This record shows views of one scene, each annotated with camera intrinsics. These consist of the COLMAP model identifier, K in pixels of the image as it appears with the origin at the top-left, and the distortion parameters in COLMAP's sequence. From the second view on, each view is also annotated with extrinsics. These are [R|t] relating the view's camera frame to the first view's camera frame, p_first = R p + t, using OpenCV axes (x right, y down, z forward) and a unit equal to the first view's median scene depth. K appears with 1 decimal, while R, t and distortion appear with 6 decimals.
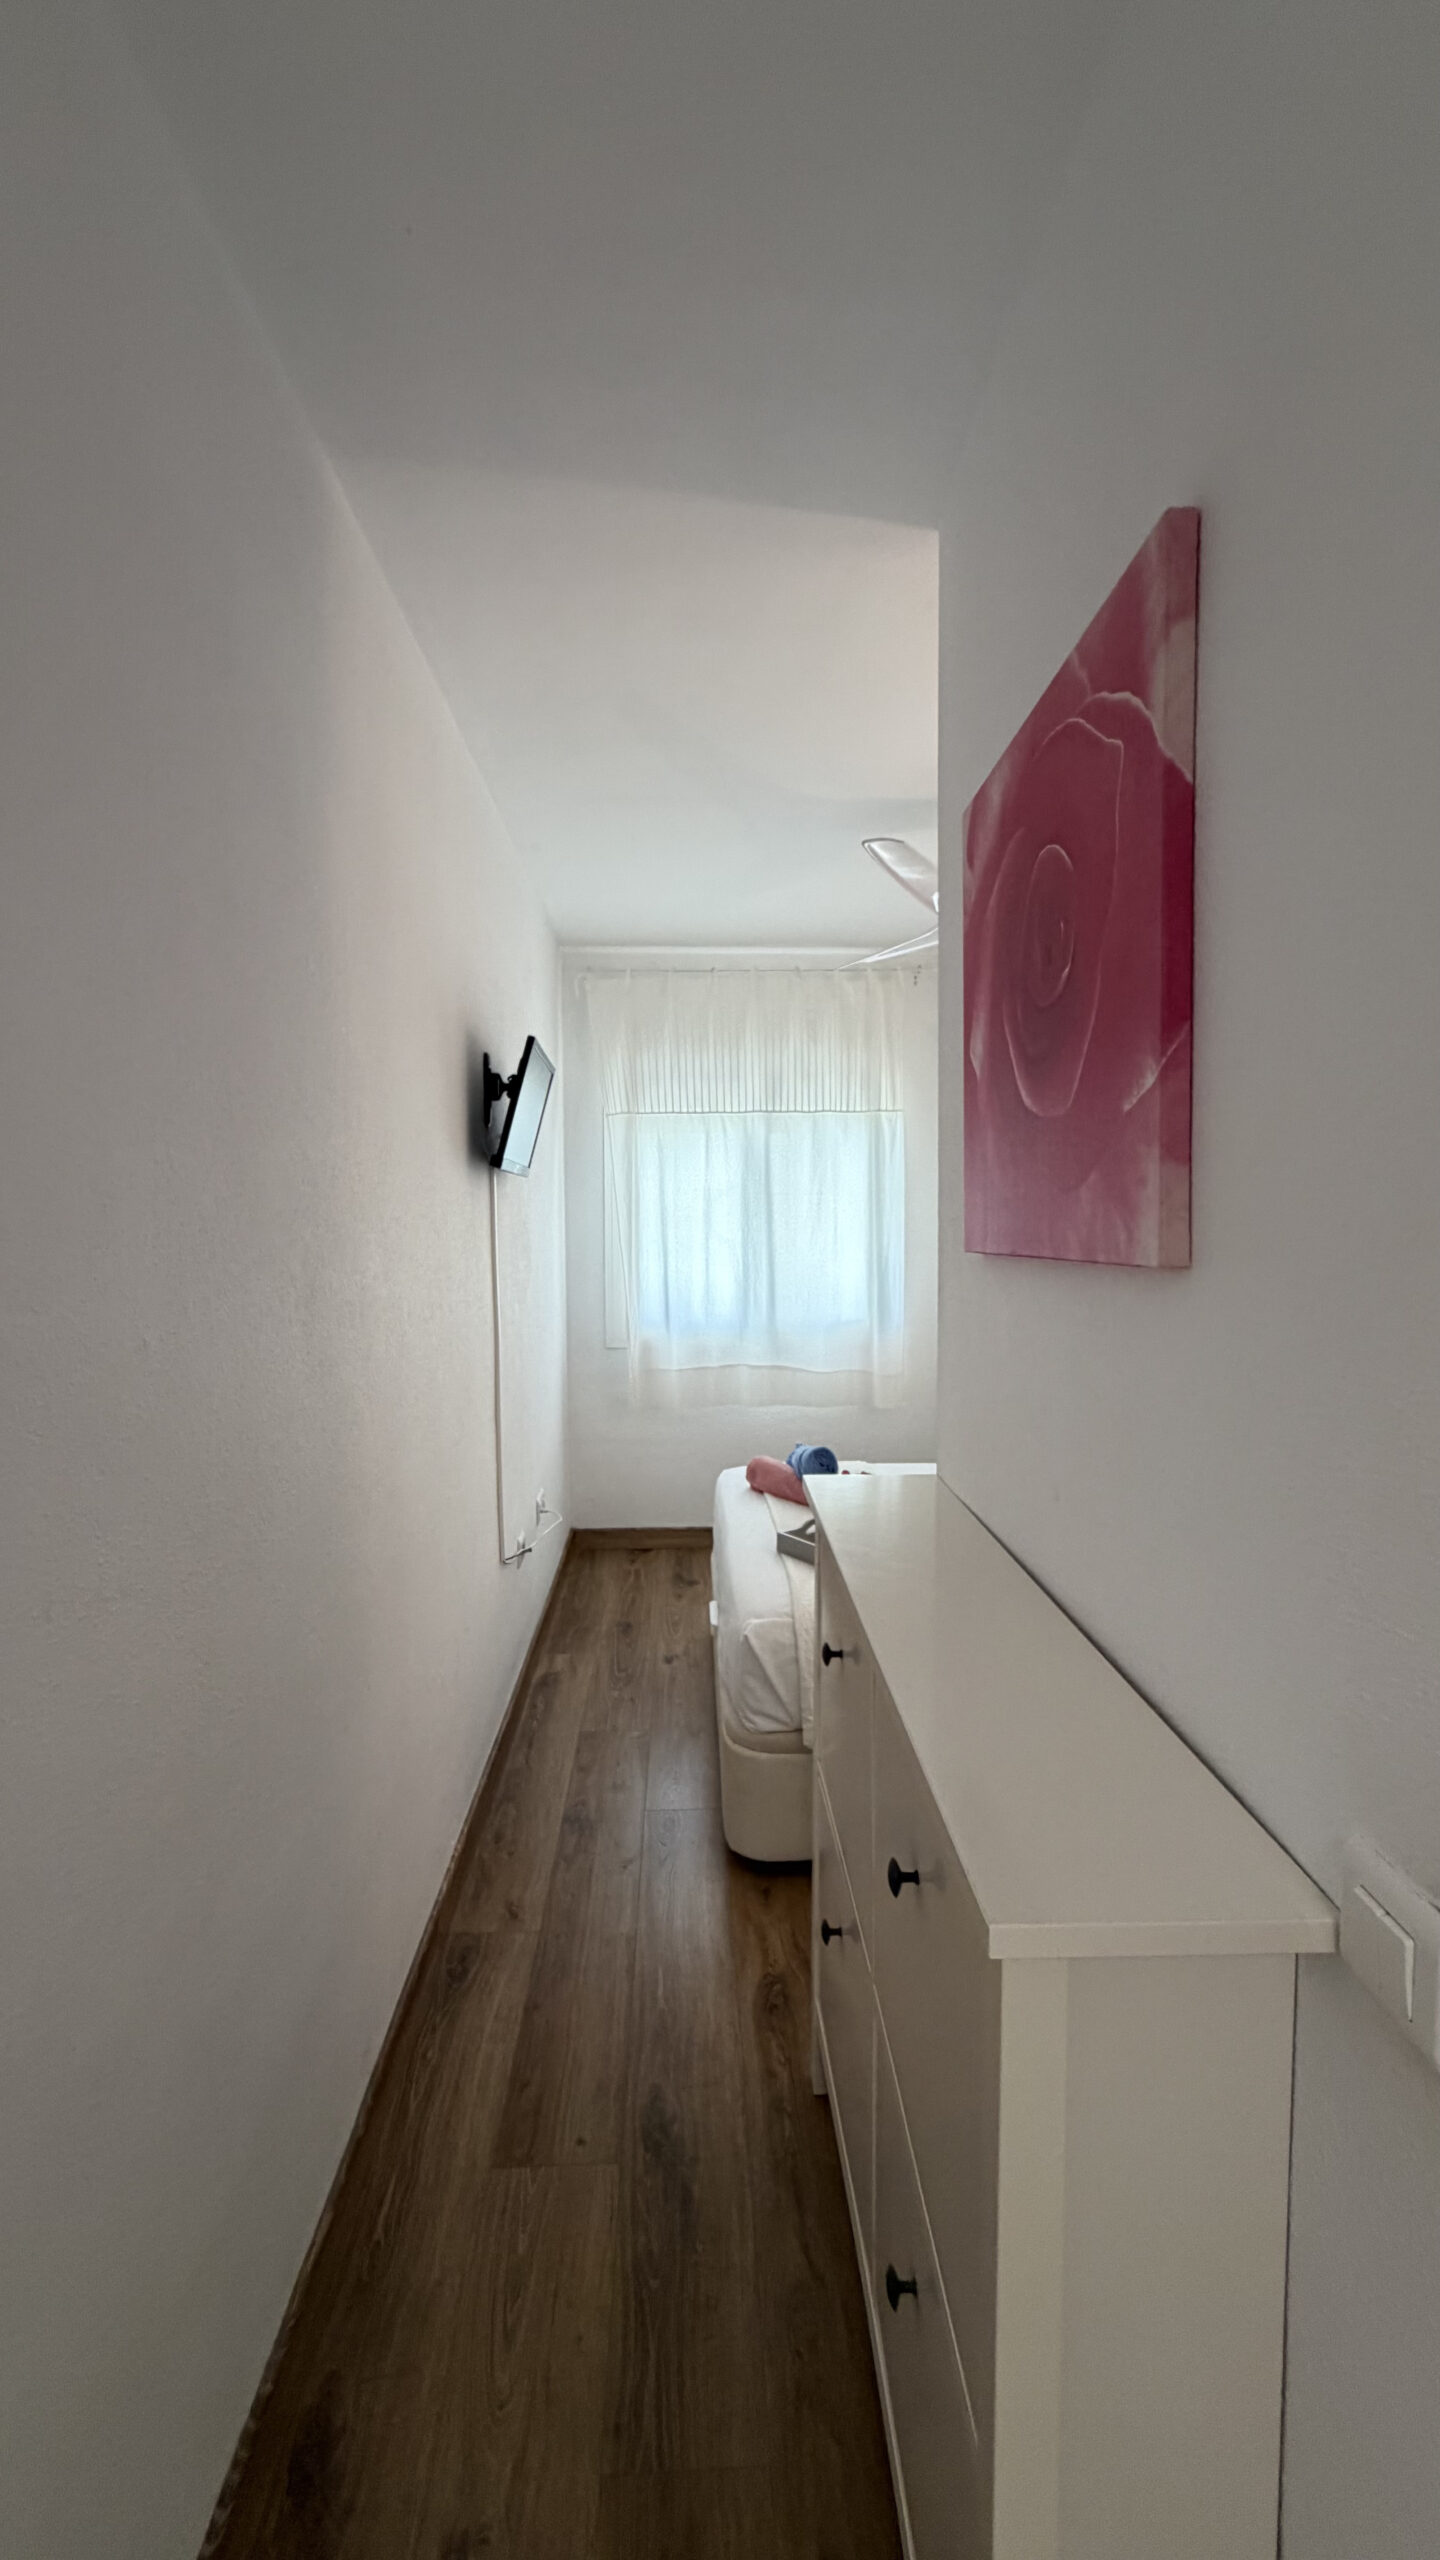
lens RADIAL K [[1023.8, 0, 721.6], [0, 1023.8, 1283.9], [0, 0, 1]] dist [-0.000917, 0.001332]
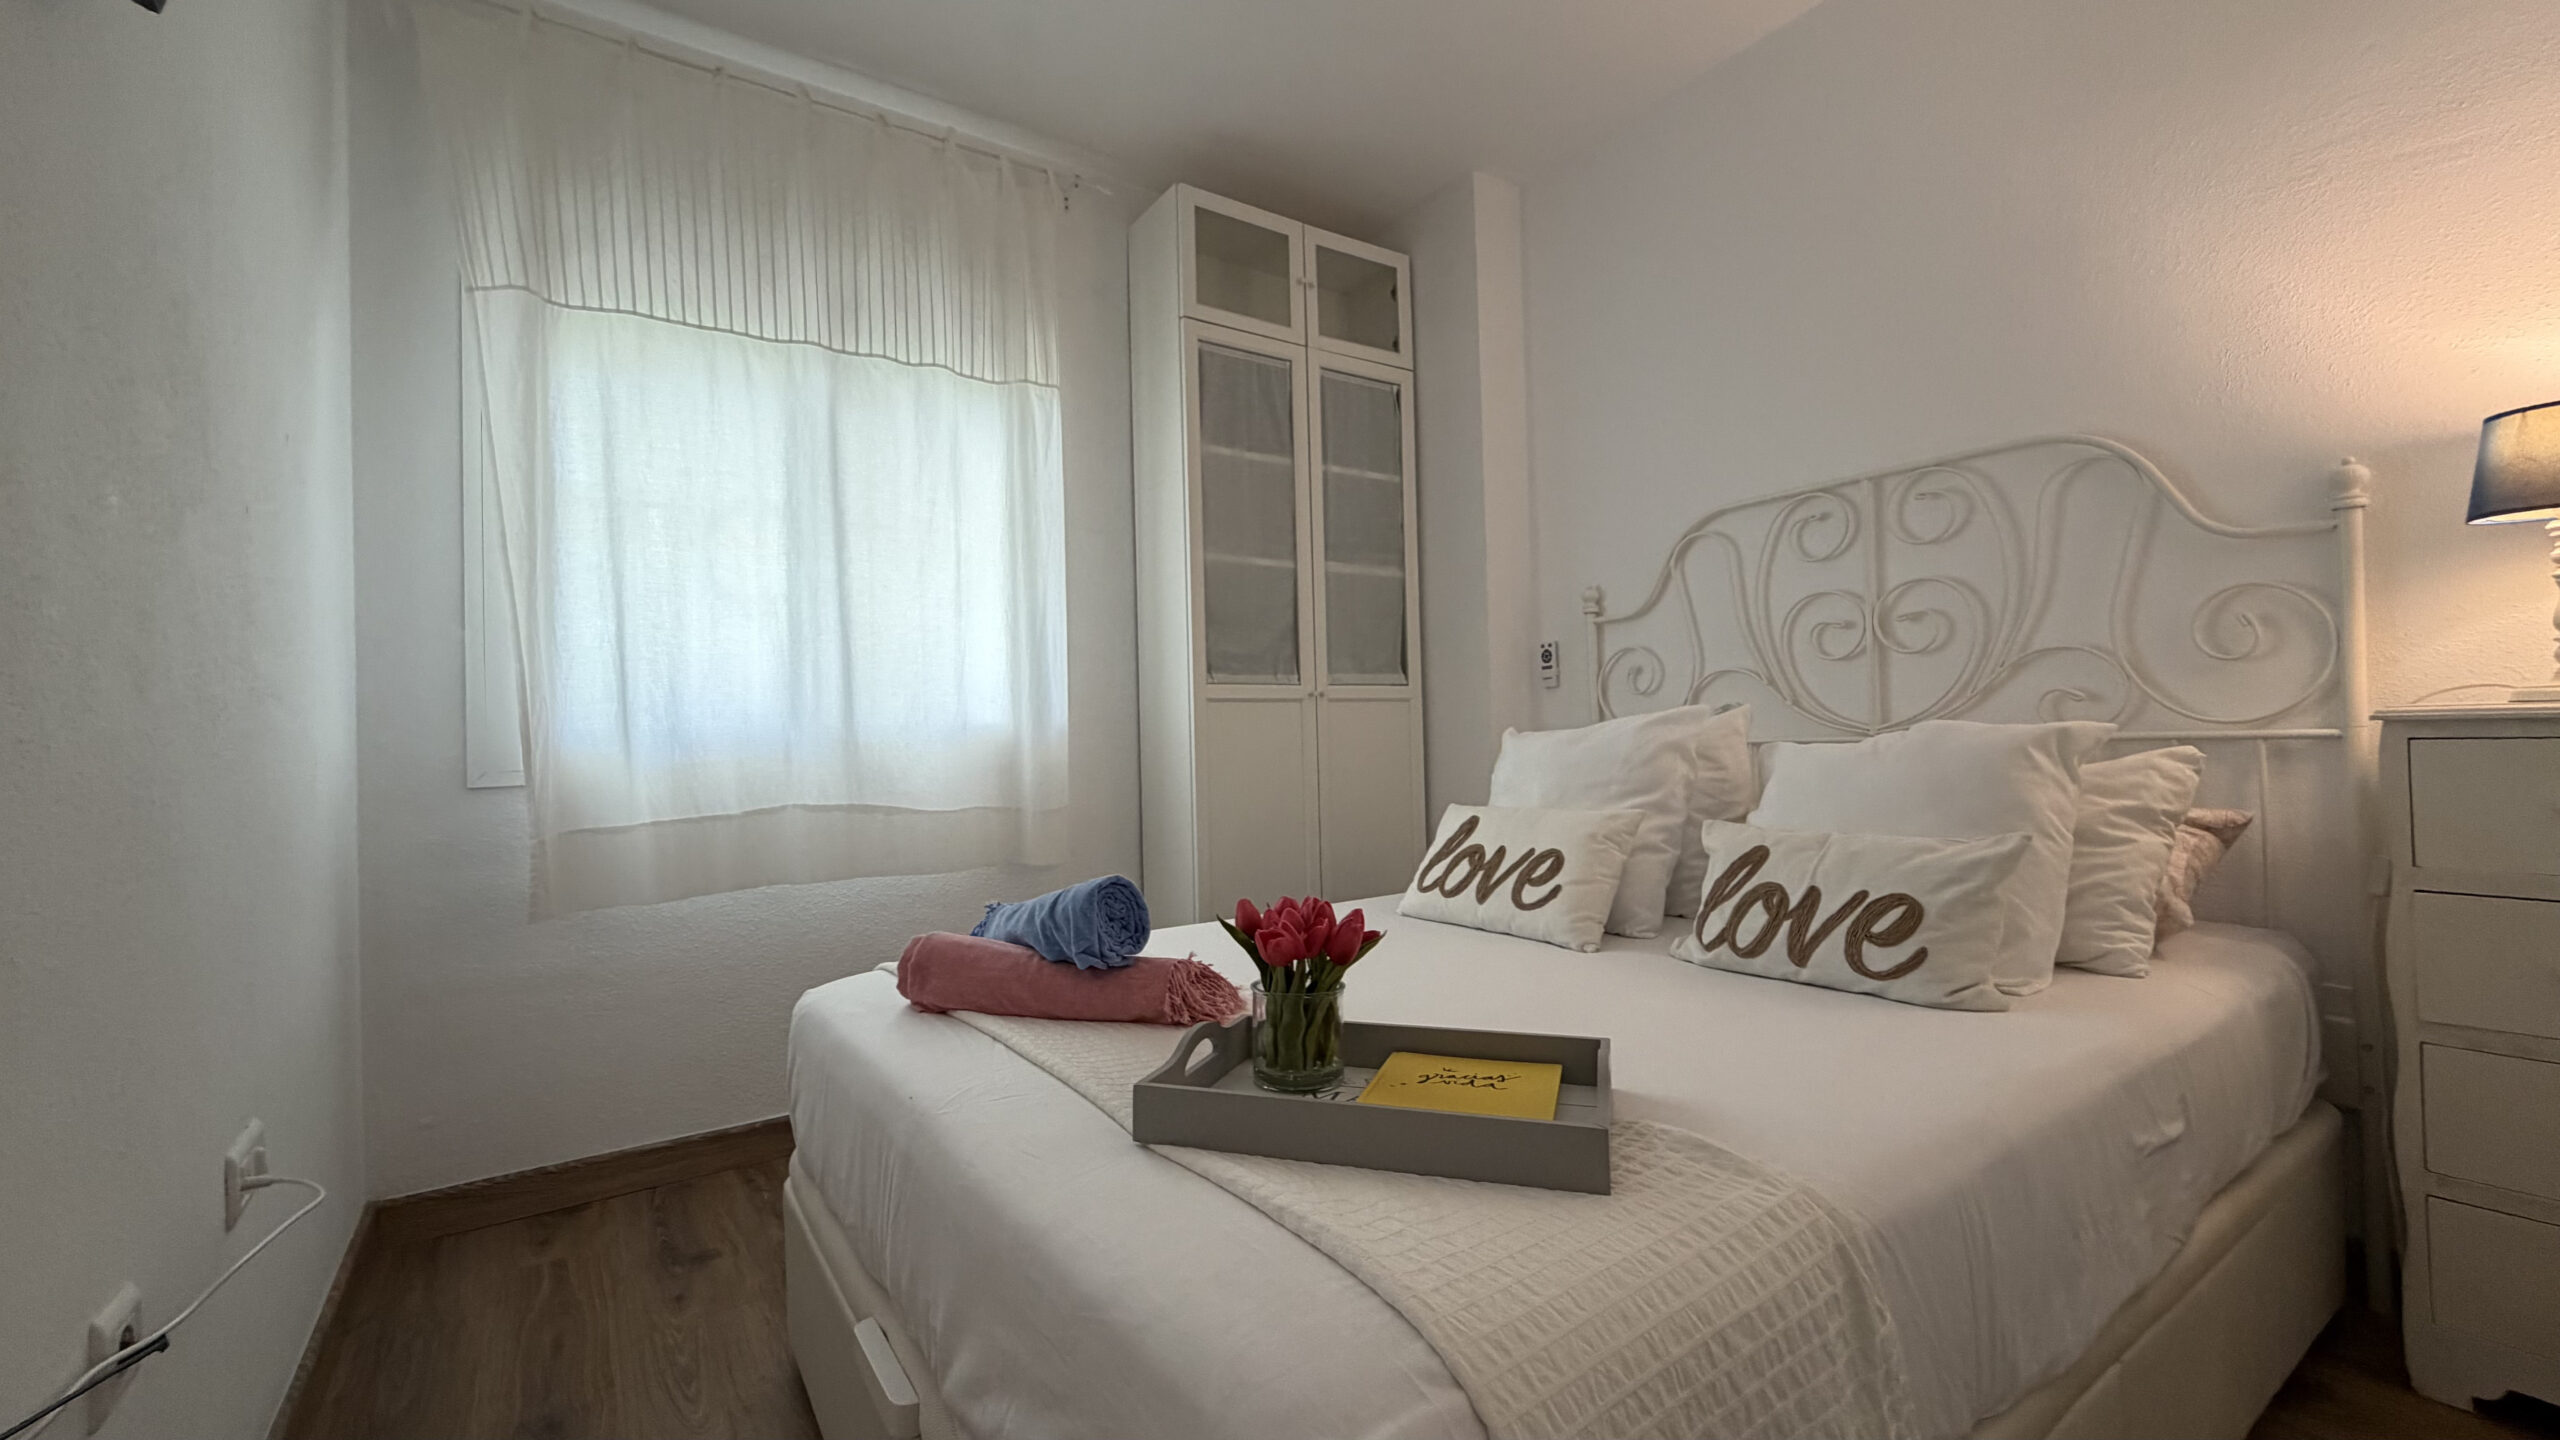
lens RADIAL K [[1023.8, 0, 1269.8], [0, 1023.8, 719.7], [0, 0, 1]] dist [-0.000917, 0.001332]
pose [[0.842774, -0.010599, 0.538163, -0.059151], [0.061911, 0.995079, -0.077356, 0.095306], [-0.534695, 0.098512, 0.839284, 0.429253]]
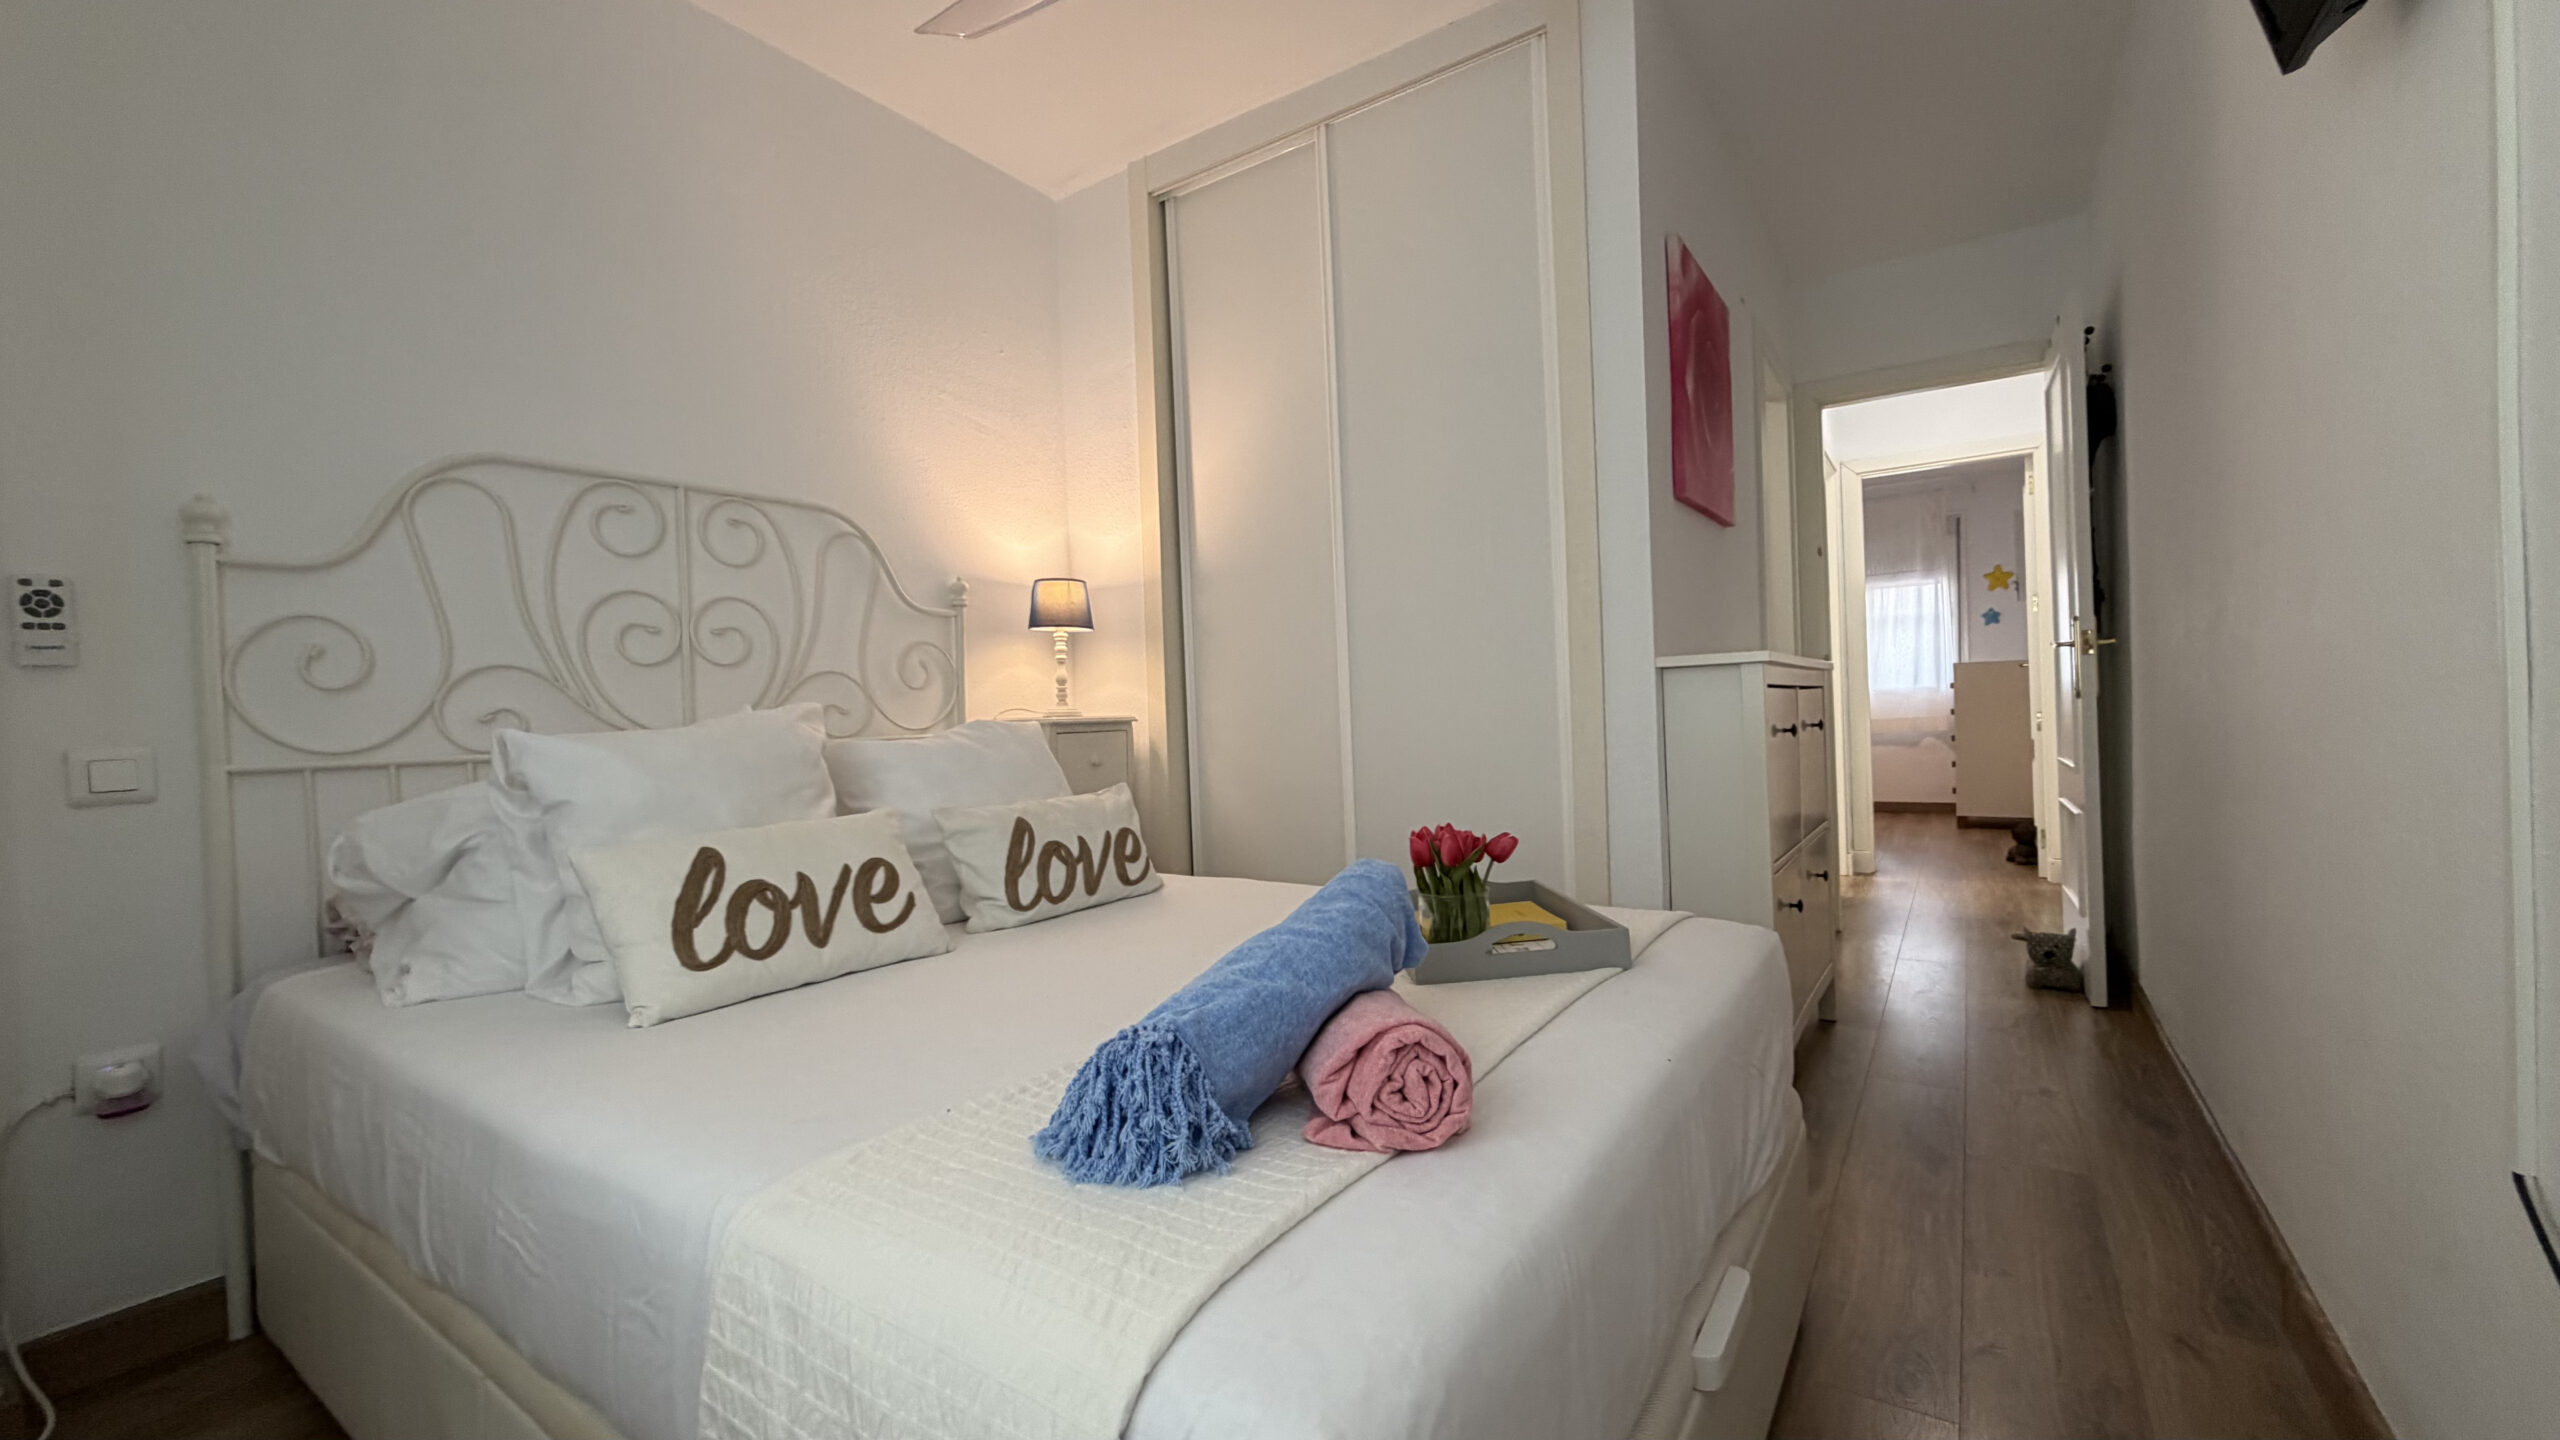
lens RADIAL K [[1023.8, 0, 1272.0], [0, 1023.8, 735.7], [0, 0, 1]] dist [-0.000917, 0.001332]
pose [[-0.803664, 0.020984, 0.594714, -0.068476], [0.081804, 0.993786, 0.075480, 0.055778], [-0.589434, 0.109310, -0.800386, 1.046296]]
